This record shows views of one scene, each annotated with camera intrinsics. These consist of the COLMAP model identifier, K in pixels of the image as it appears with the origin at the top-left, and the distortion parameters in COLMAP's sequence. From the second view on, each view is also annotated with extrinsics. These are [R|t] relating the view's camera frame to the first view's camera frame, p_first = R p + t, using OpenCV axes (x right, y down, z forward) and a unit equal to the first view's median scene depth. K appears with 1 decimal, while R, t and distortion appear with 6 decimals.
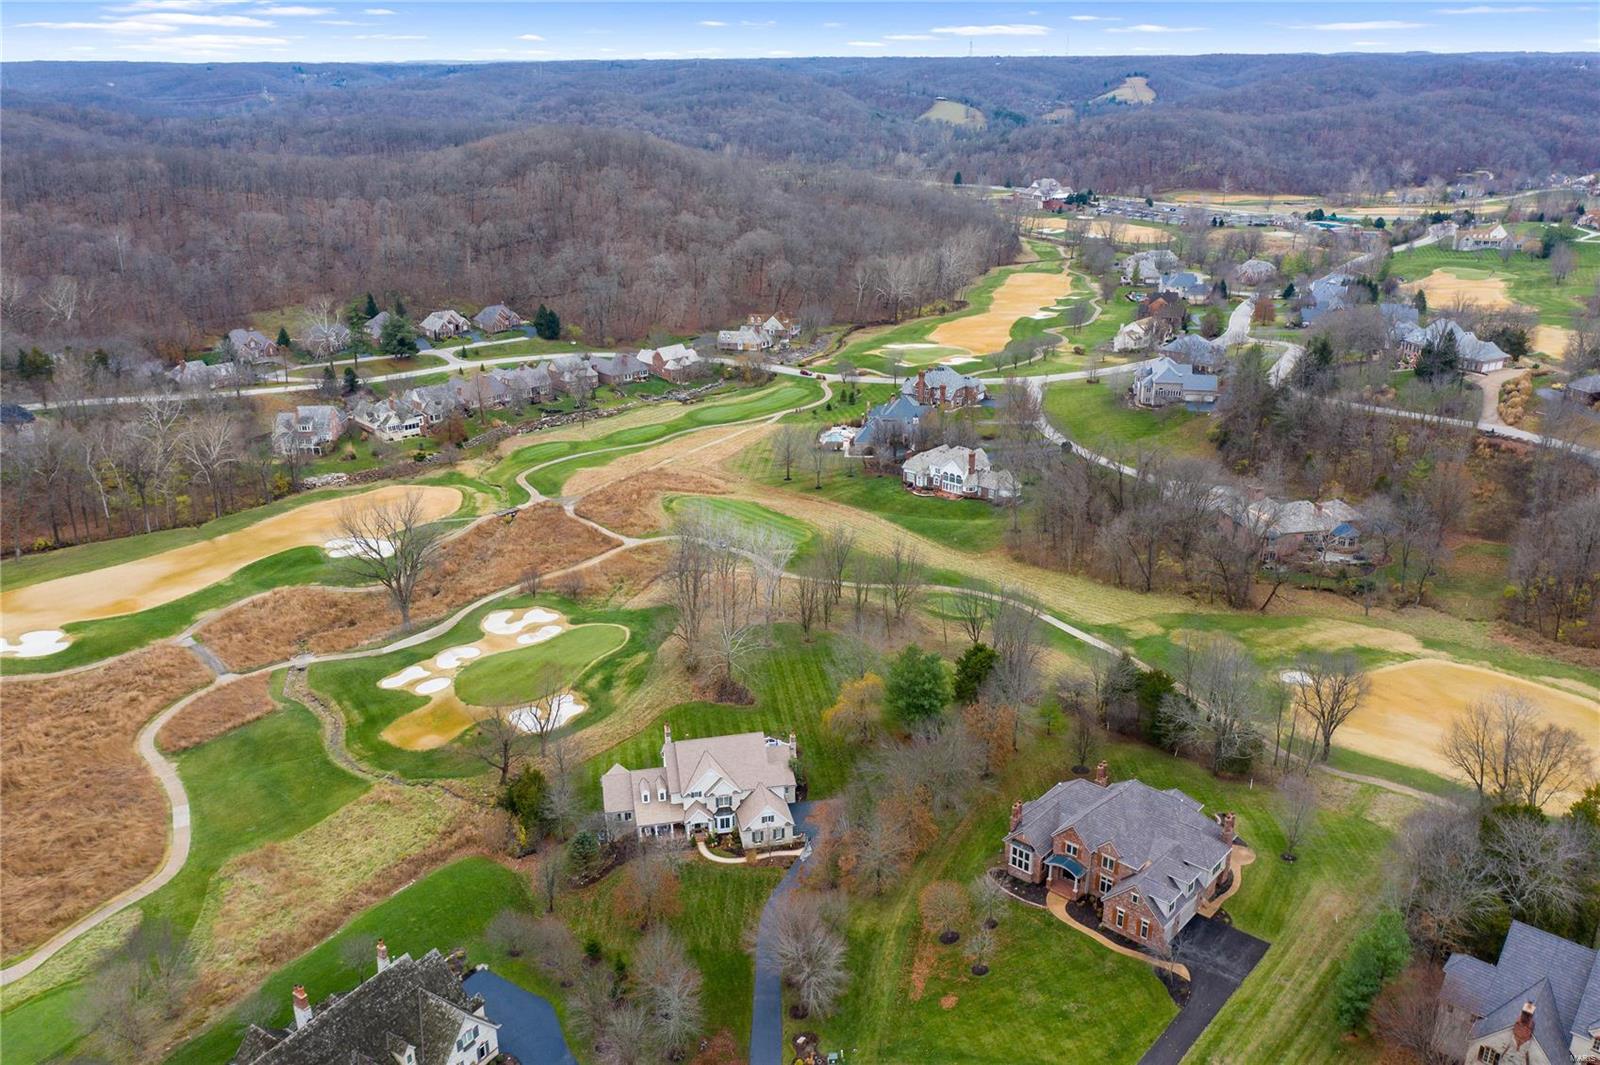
lens RADIAL K [[1259.6, 0, 789.7], [0, 1259.6, 562.7], [0, 0, 1]] dist [-0.020795, 0.006518]
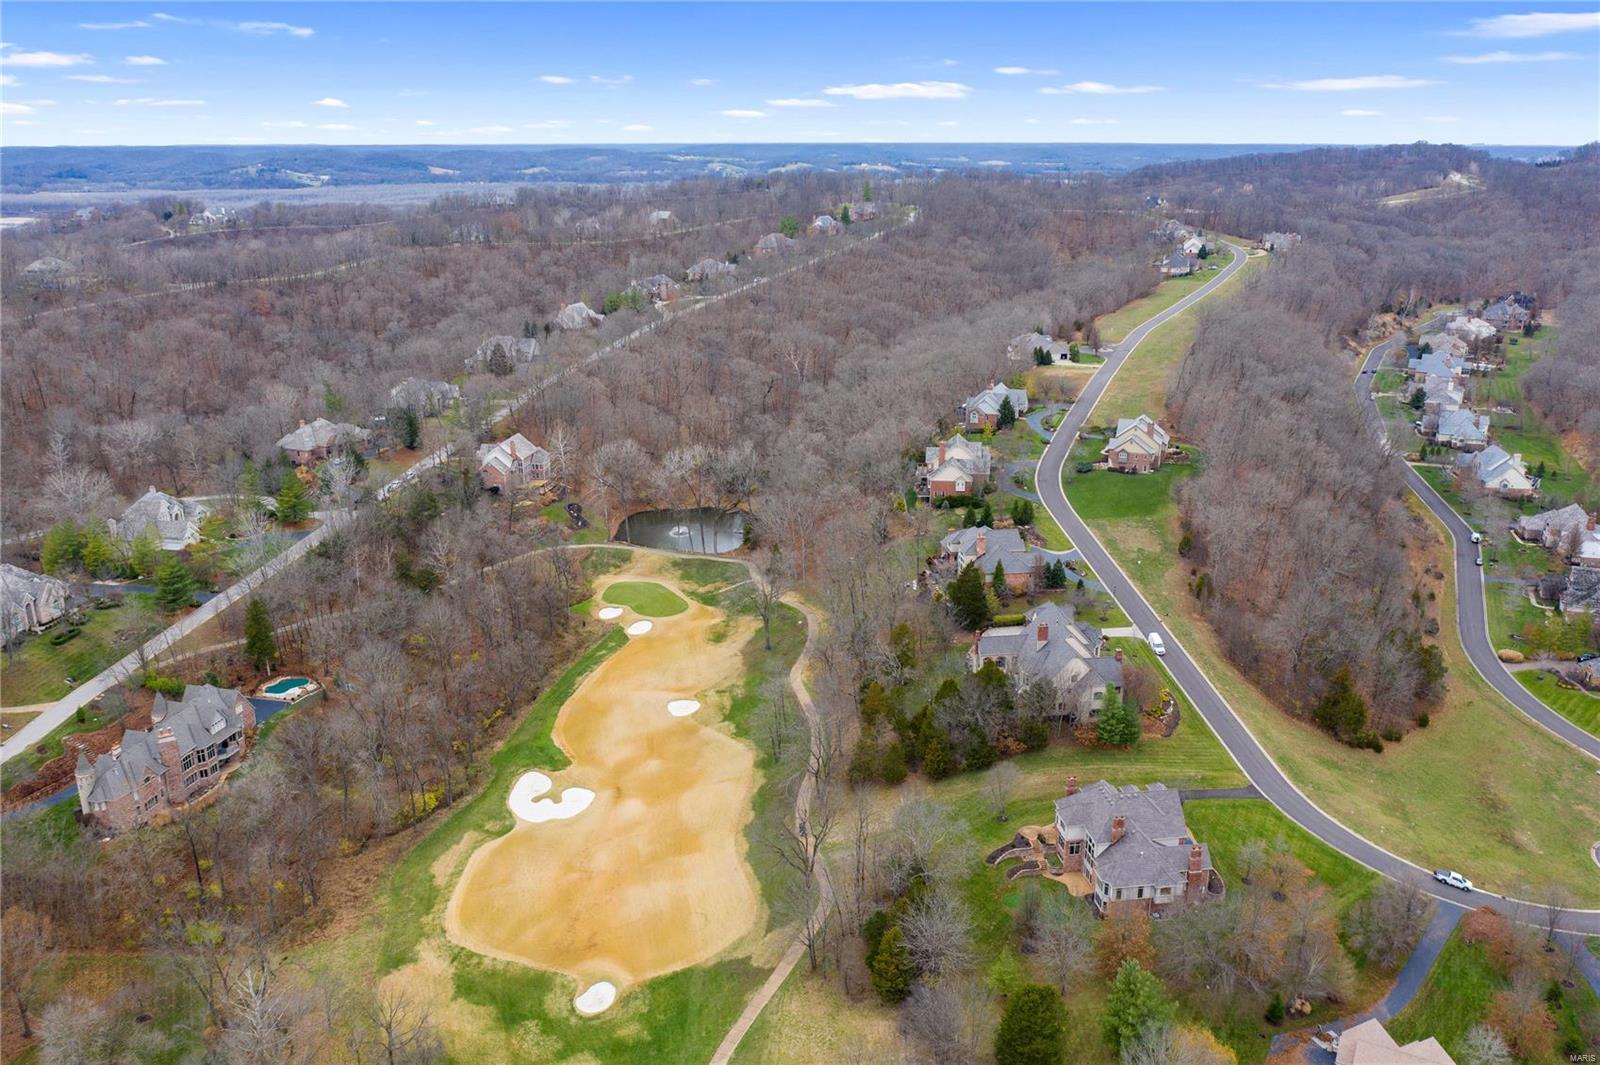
lens RADIAL K [[1259.6, 0, 821.5], [0, 1259.6, 584.8], [0, 0, 1]] dist [-0.020795, 0.006518]
pose [[-0.772068, -0.203936, 0.601931, -0.138960], [0.244042, 0.779376, 0.577075, -0.499921], [-0.586818, 0.592438, -0.551962, 1.069075]]
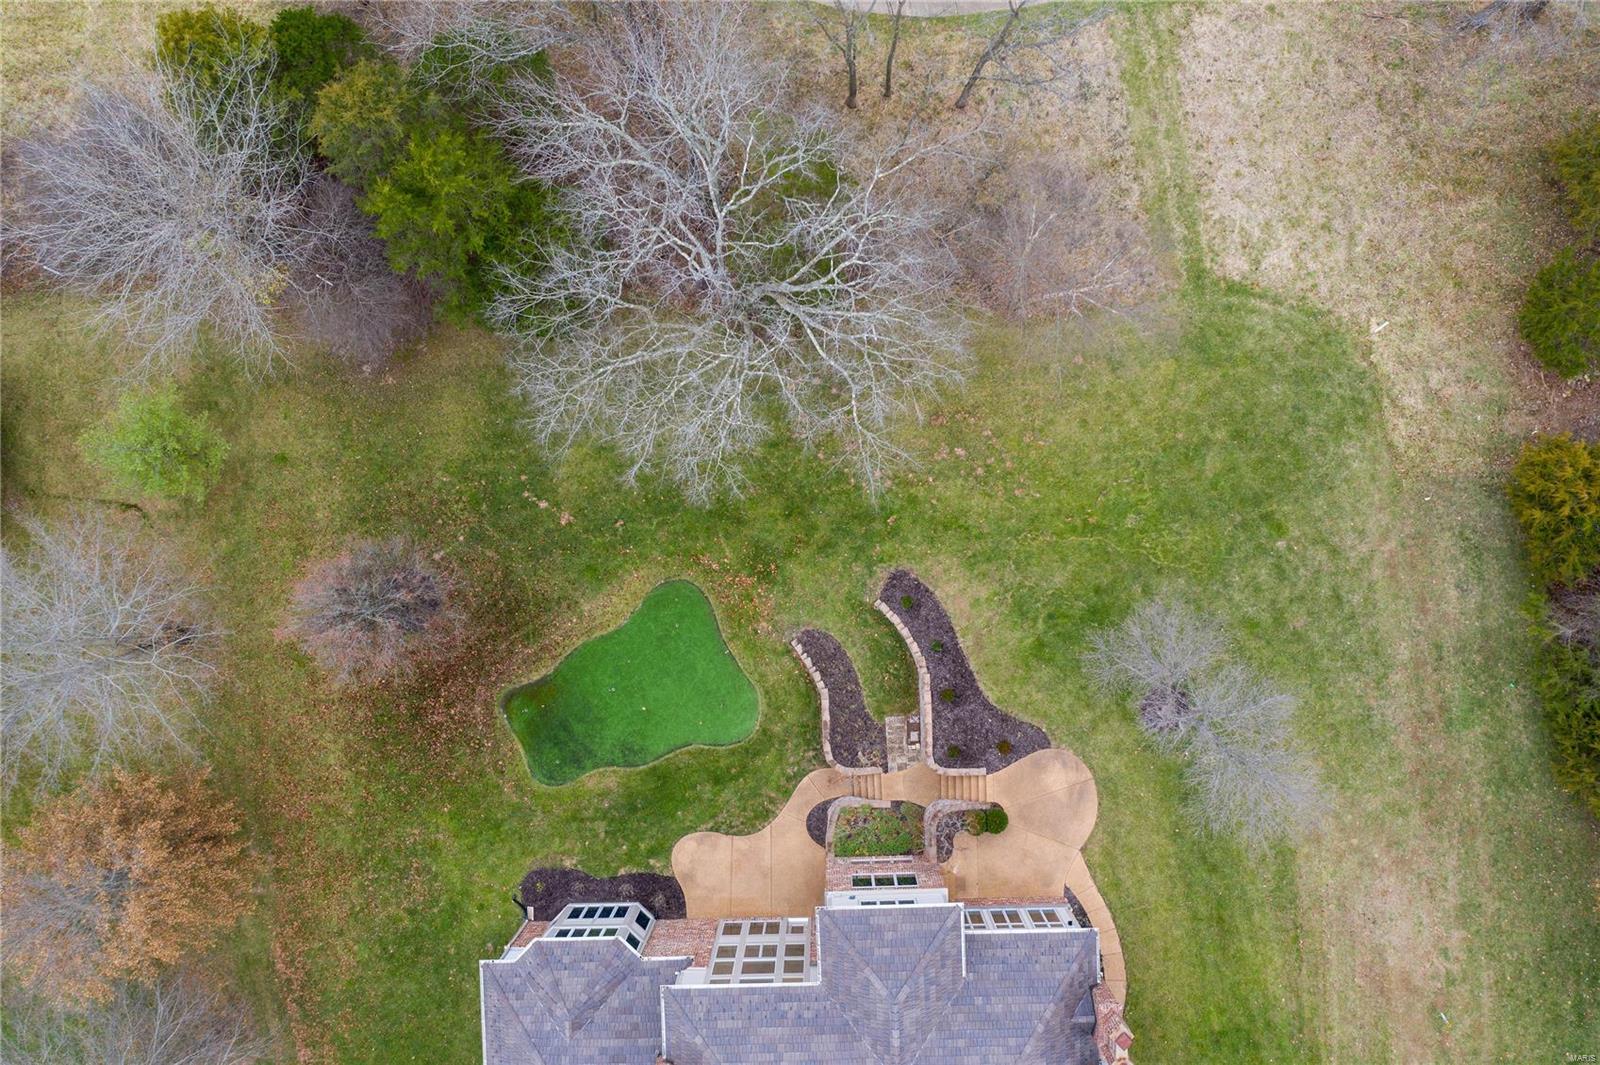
lens RADIAL K [[1259.6, 0, 797.1], [0, 1259.6, 529.5], [0, 0, 1]] dist [-0.020795, 0.006518]
pose [[0.723693, -0.689936, -0.016032, 0.226907], [0.265856, 0.257275, 0.929048, -0.068811], [-0.636858, -0.676608, 0.369612, 0.602280]]
